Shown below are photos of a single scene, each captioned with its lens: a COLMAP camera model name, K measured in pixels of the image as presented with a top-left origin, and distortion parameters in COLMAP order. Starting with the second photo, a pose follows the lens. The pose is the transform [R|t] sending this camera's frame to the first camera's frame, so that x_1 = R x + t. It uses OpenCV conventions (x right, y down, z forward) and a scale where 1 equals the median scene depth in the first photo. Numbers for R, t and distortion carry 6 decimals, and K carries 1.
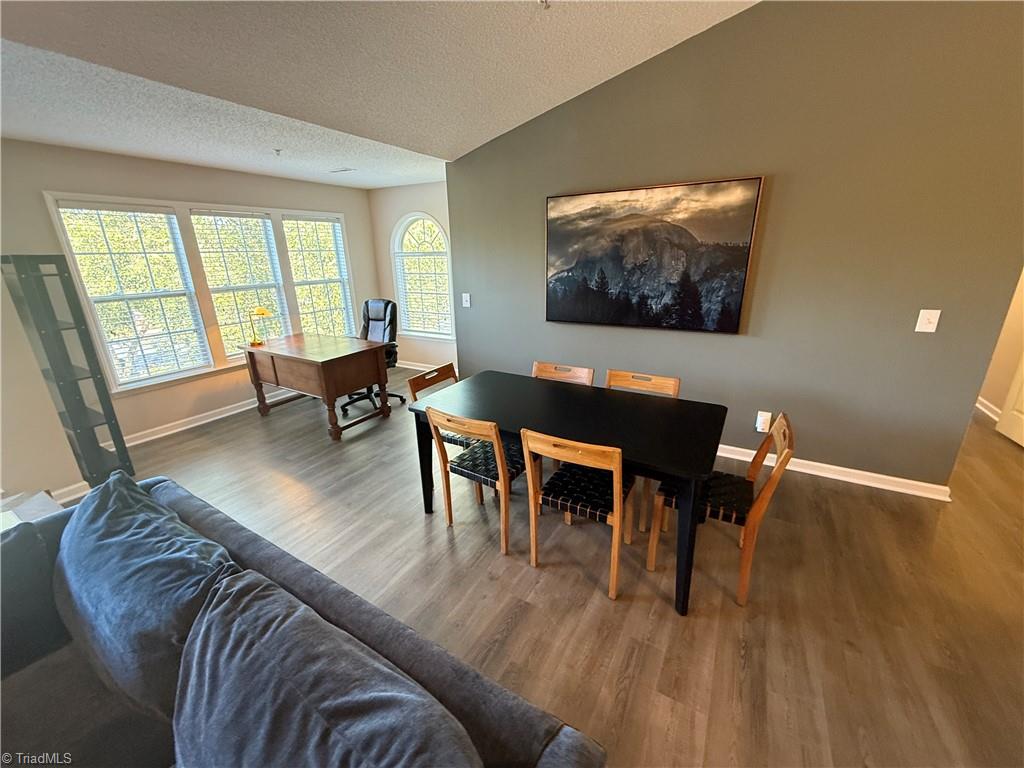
lens RADIAL K [[407.0, 0, 507.9], [0, 407.0, 385.5], [0, 0, 1]] dist [-0.001951, 0.001087]
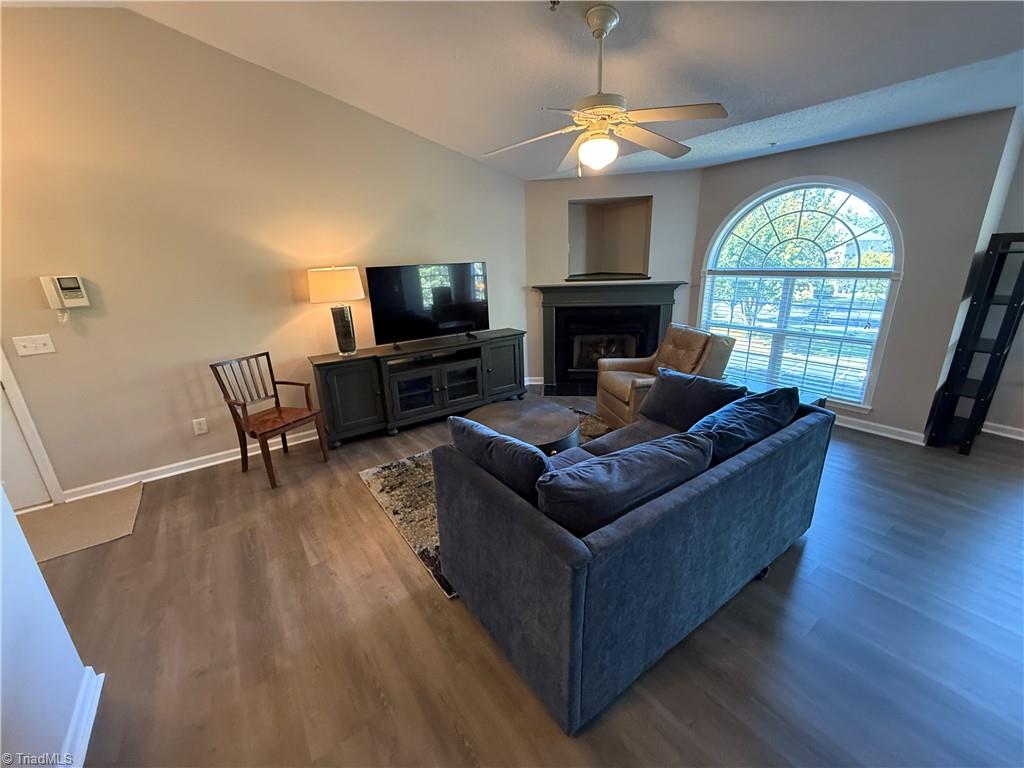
lens RADIAL K [[407.0, 0, 510.8], [0, 407.0, 382.8], [0, 0, 1]] dist [-0.001951, 0.001087]
pose [[-0.402759, 0.305023, -0.862987, 0.337339], [-0.245078, 0.872476, 0.422756, -0.080473], [0.881885, 0.381768, -0.276643, 0.212484]]
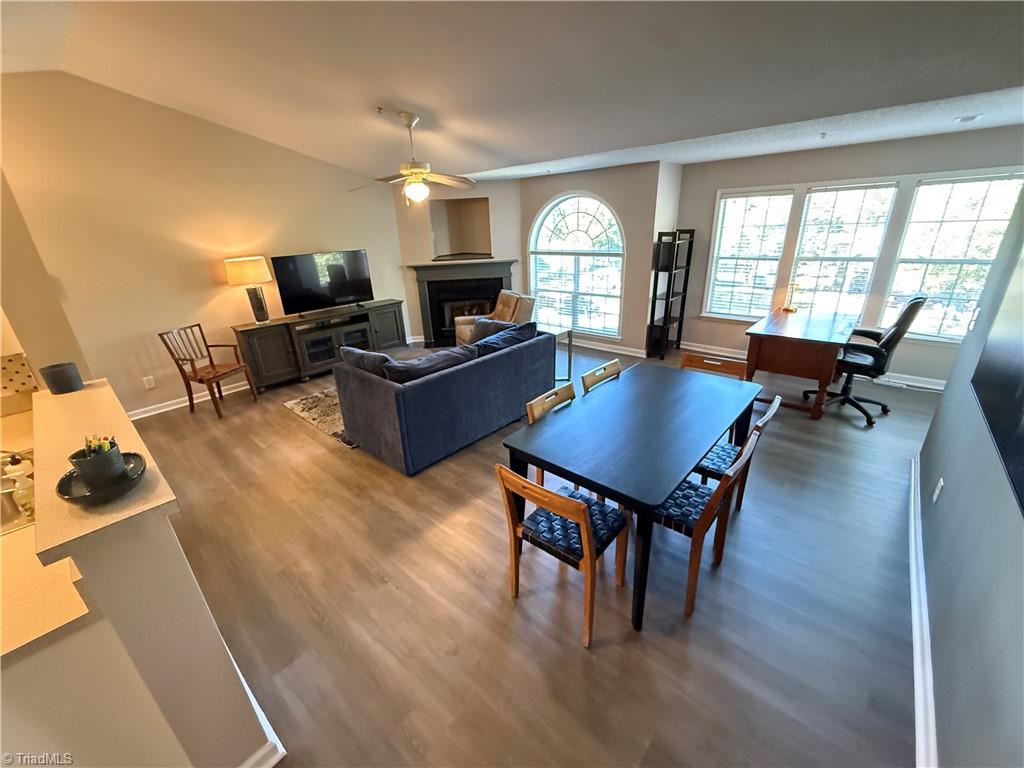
lens RADIAL K [[407.0, 0, 509.5], [0, 407.0, 383.6], [0, 0, 1]] dist [-0.001951, 0.001087]
pose [[-0.195154, 0.389270, -0.900213, 0.792588], [-0.263340, 0.863359, 0.430422, -0.259981], [0.944758, 0.321061, -0.065978, 0.510056]]
